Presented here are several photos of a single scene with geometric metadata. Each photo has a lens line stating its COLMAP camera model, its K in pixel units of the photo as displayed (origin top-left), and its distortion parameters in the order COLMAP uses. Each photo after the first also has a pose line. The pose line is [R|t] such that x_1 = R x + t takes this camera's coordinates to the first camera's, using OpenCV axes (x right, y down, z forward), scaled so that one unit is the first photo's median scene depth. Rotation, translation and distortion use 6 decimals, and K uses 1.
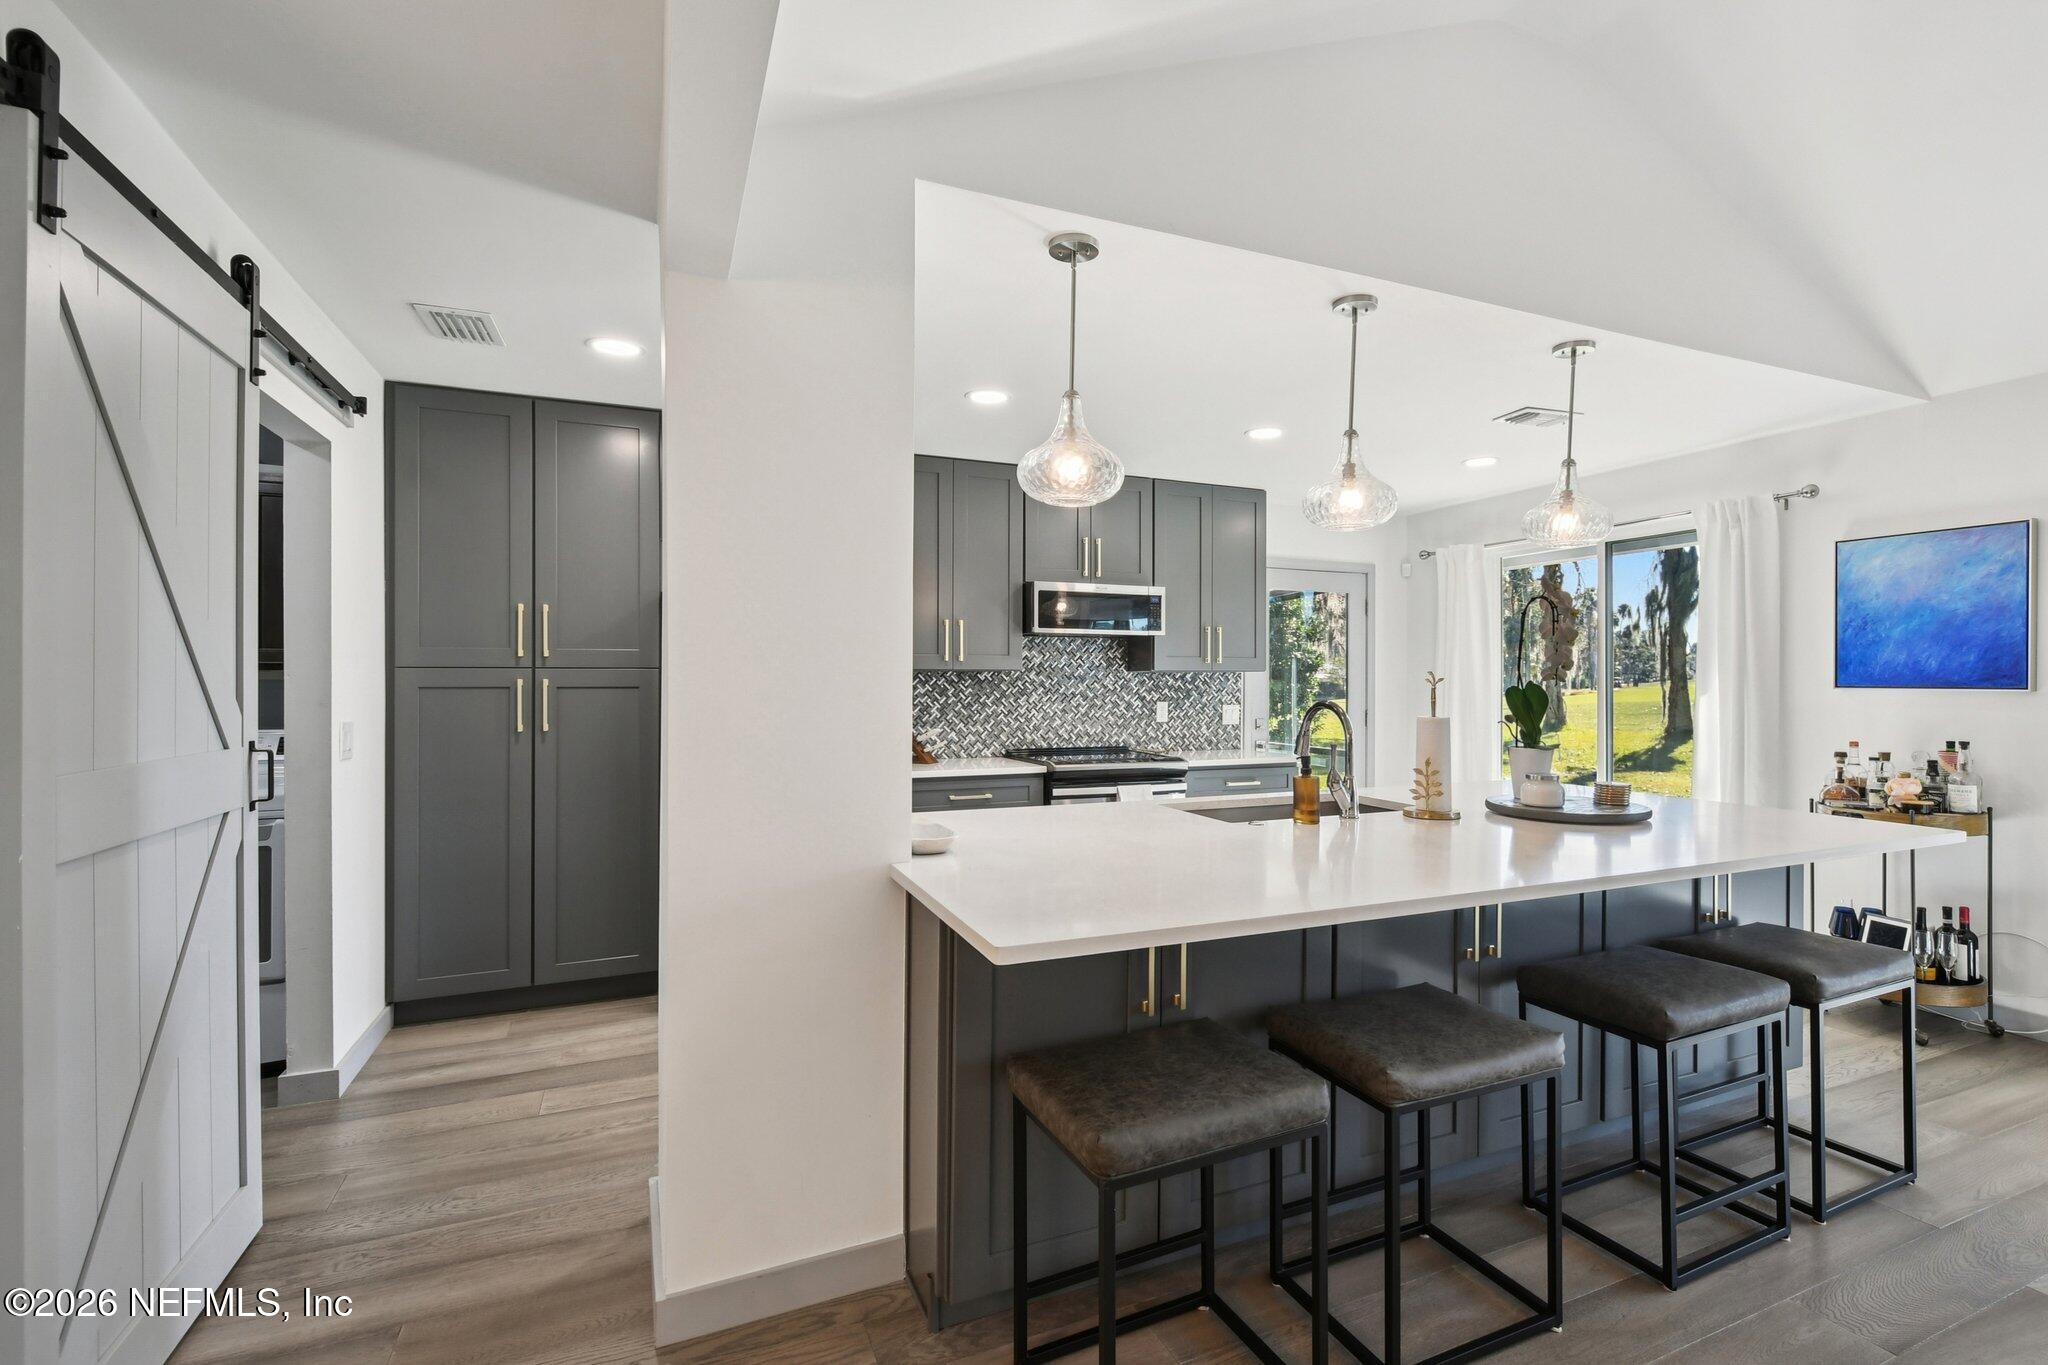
lens RADIAL K [[926.1, 0, 1066.7], [0, 926.1, 686.5], [0, 0, 1]] dist [0.008092, -0.007607]
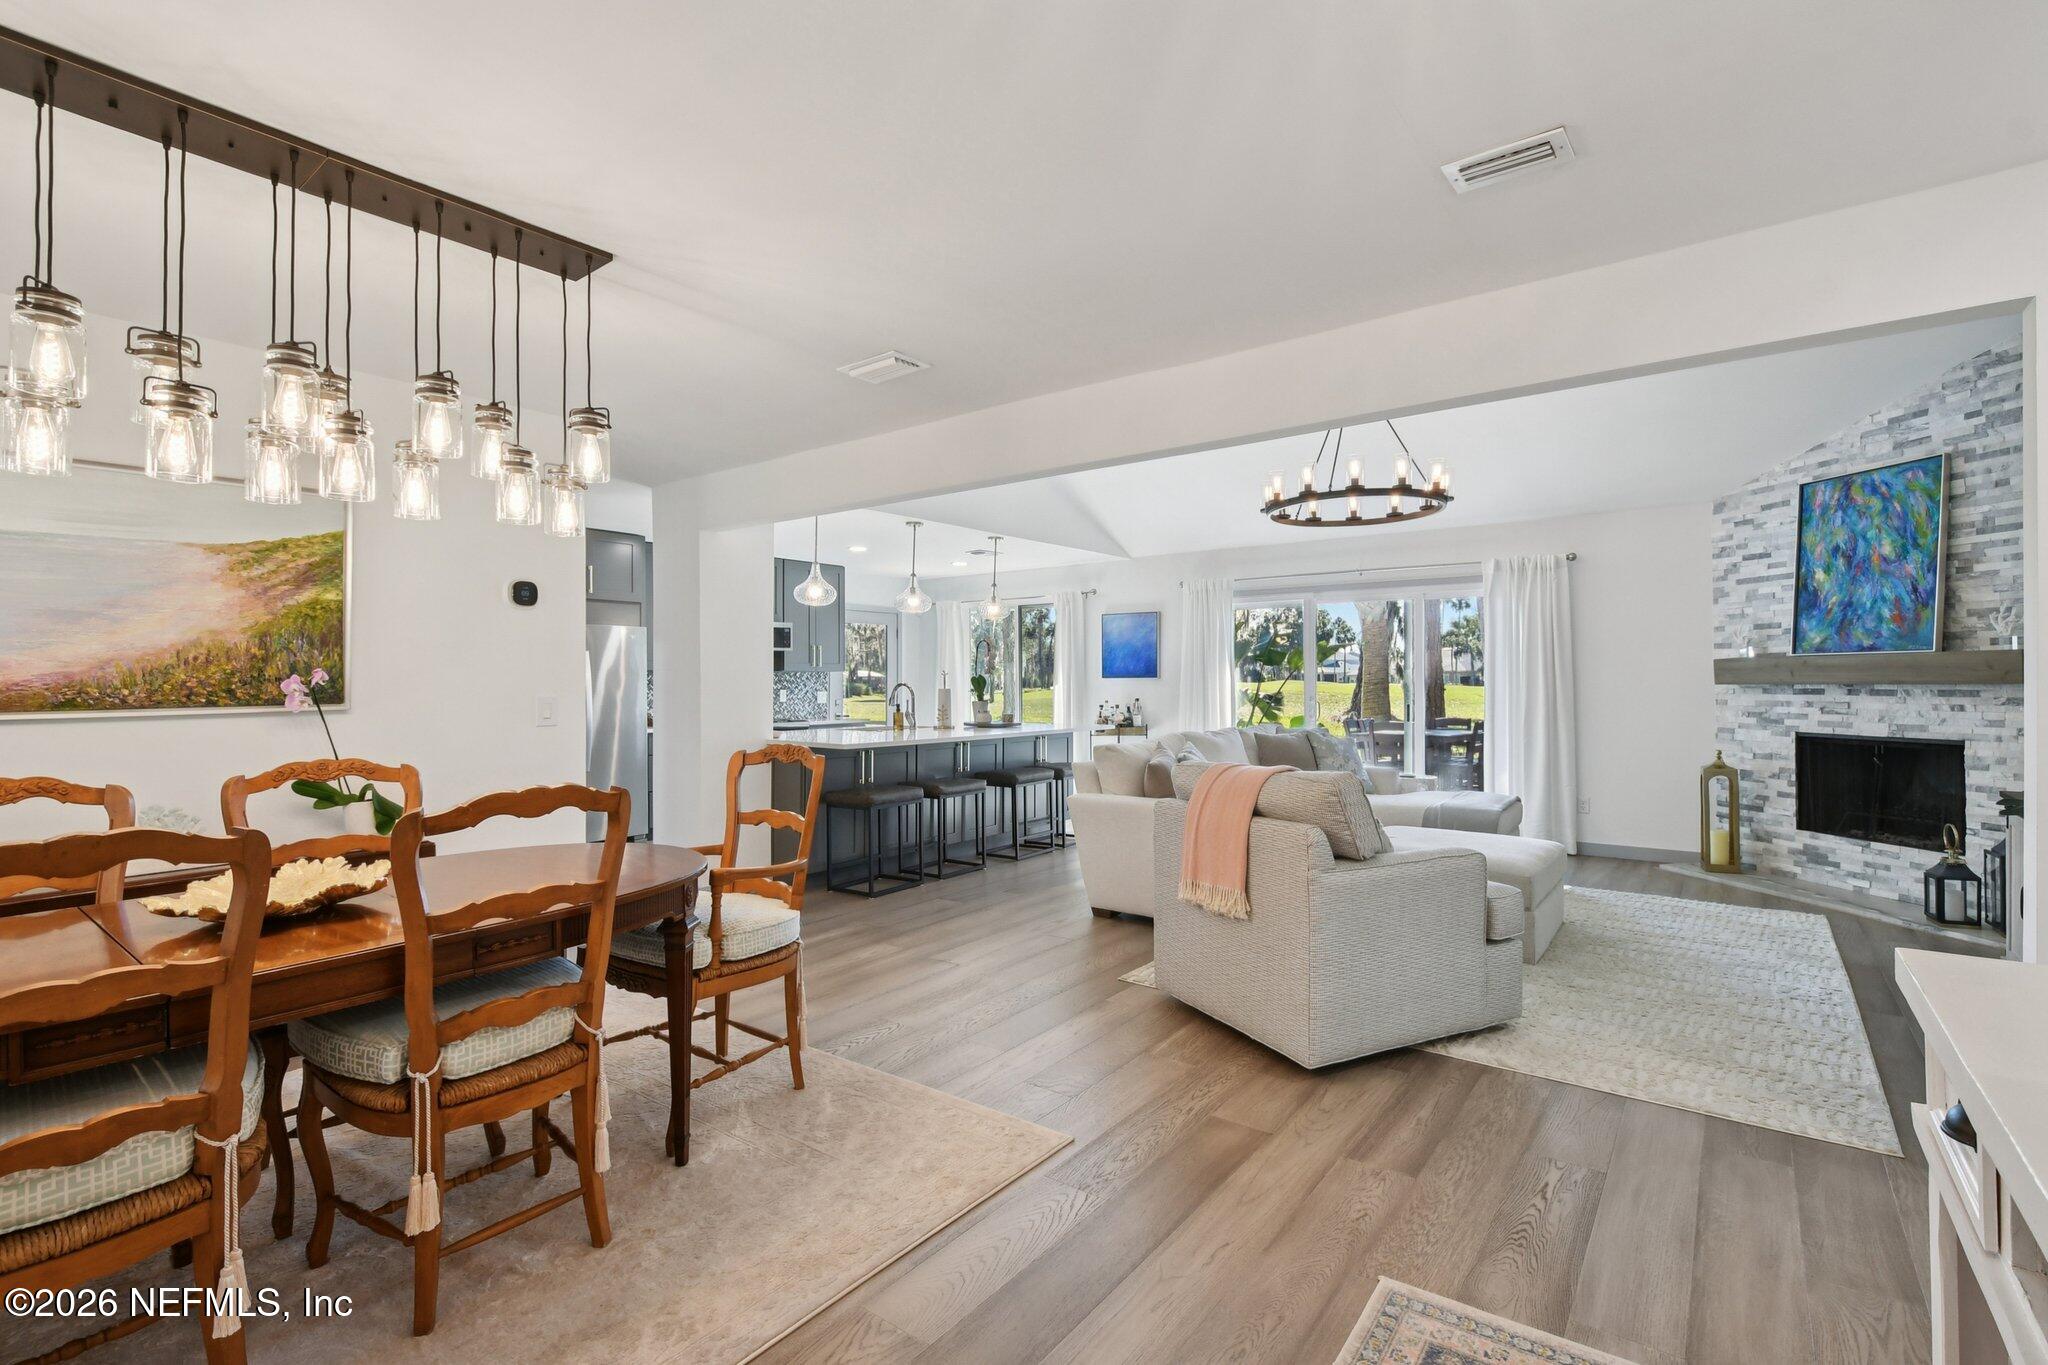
lens RADIAL K [[926.1, 0, 1043.9], [0, 926.1, 676.1], [0, 0, 1]] dist [0.008092, -0.007607]
pose [[0.872621, -0.003188, 0.488387, -0.357226], [0.009444, 0.999902, -0.010347, 0.016308], [-0.488306, 0.013642, 0.872566, -0.793568]]
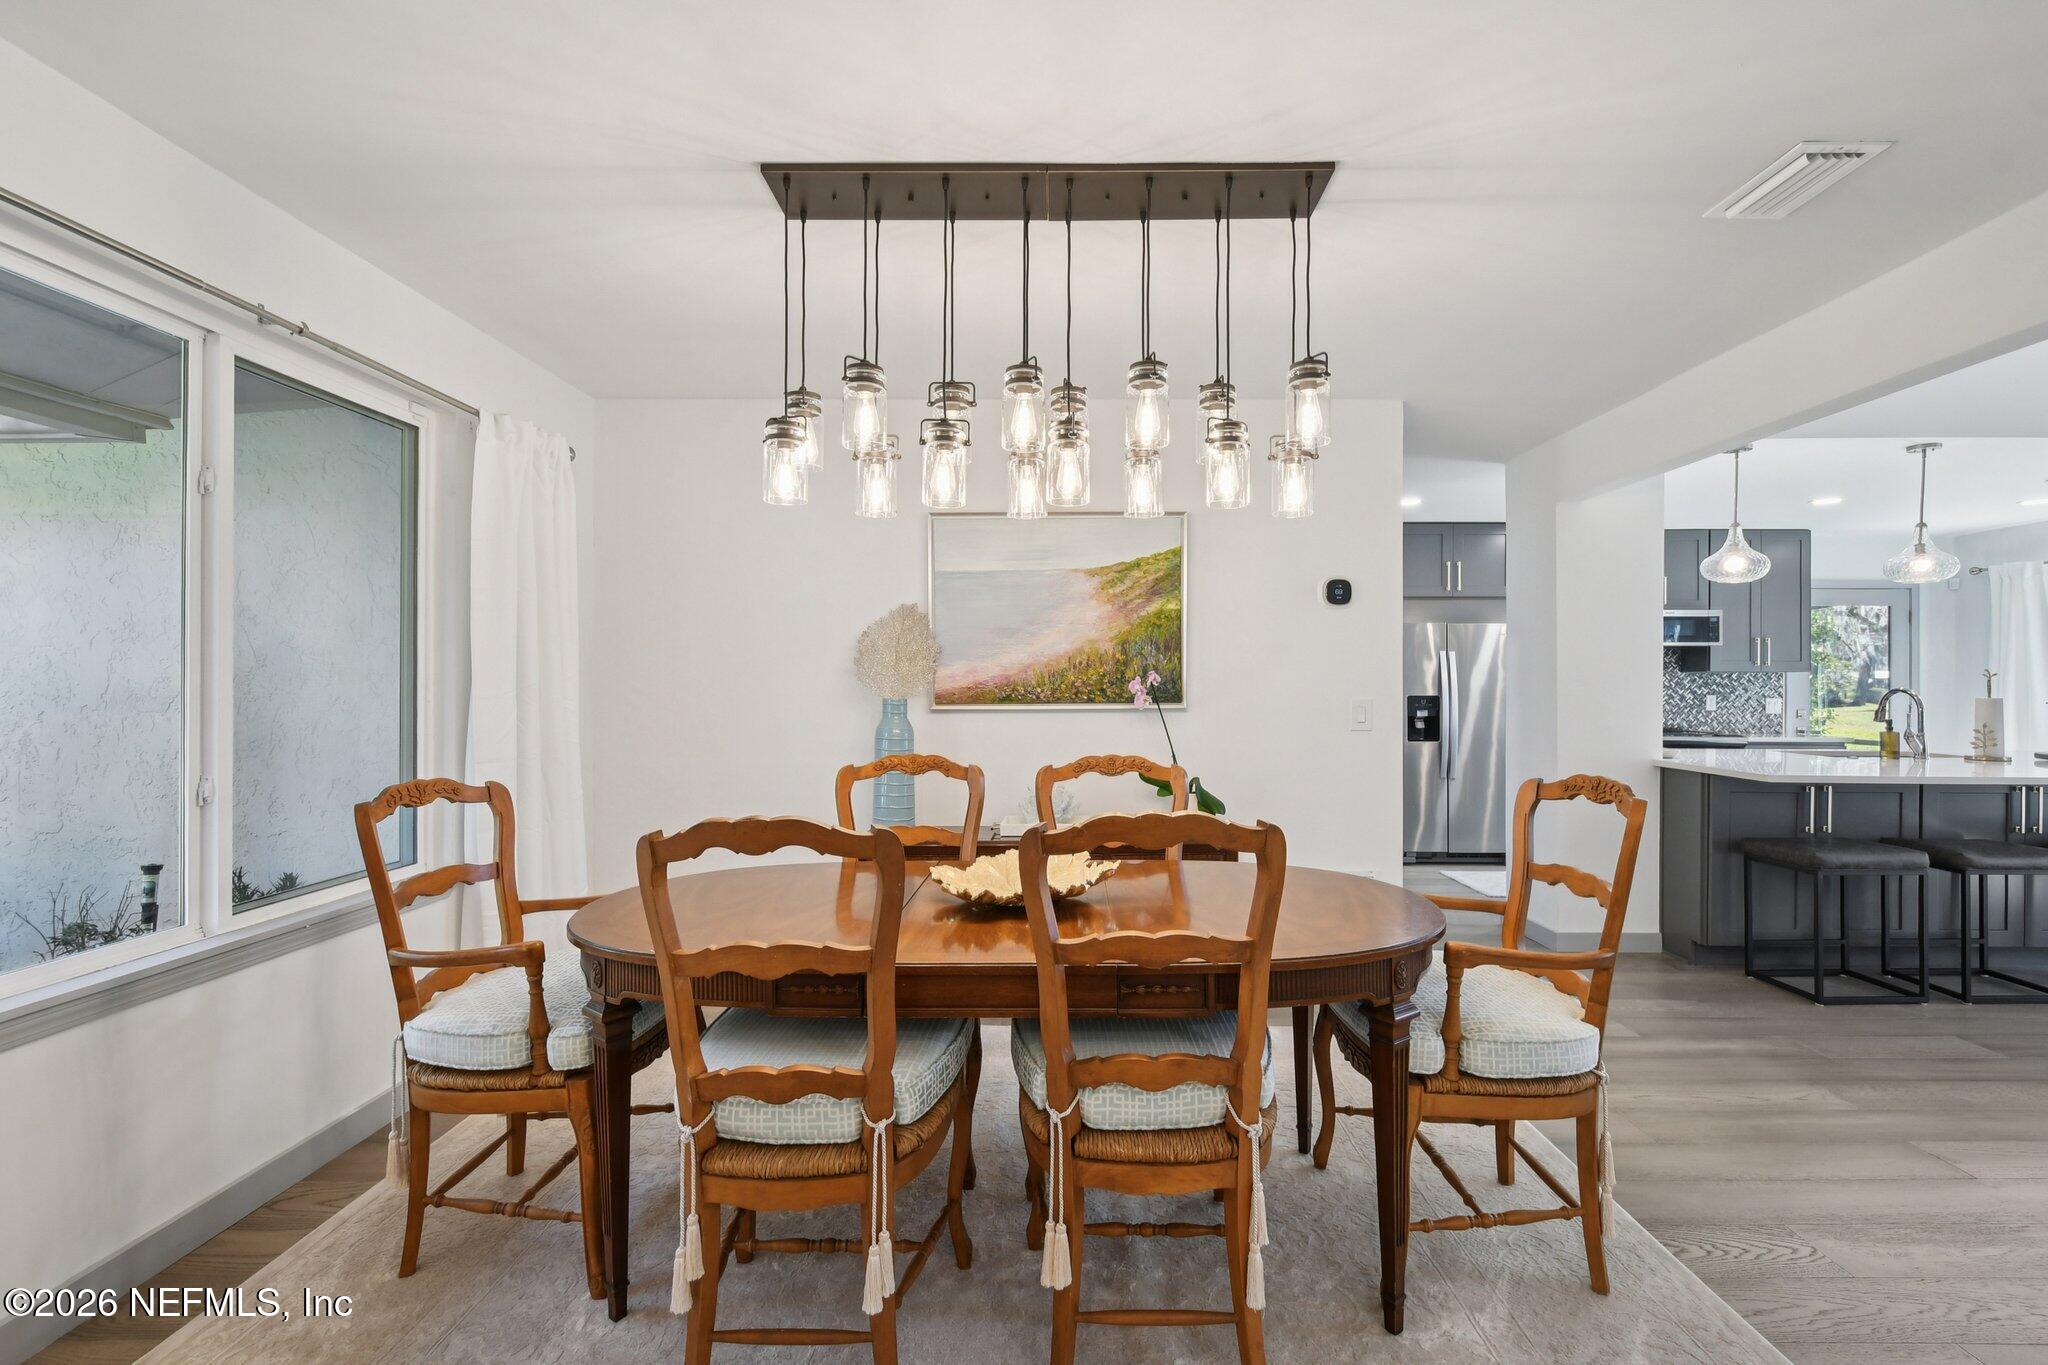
lens RADIAL K [[926.1, 0, 1027.5], [0, 926.1, 678.9], [0, 0, 1]] dist [0.008092, -0.007607]
pose [[0.911485, -0.002099, -0.411328, -0.272034], [-0.003331, 0.999917, -0.012486, 0.014967], [0.411320, 0.012751, 0.911402, -0.674242]]
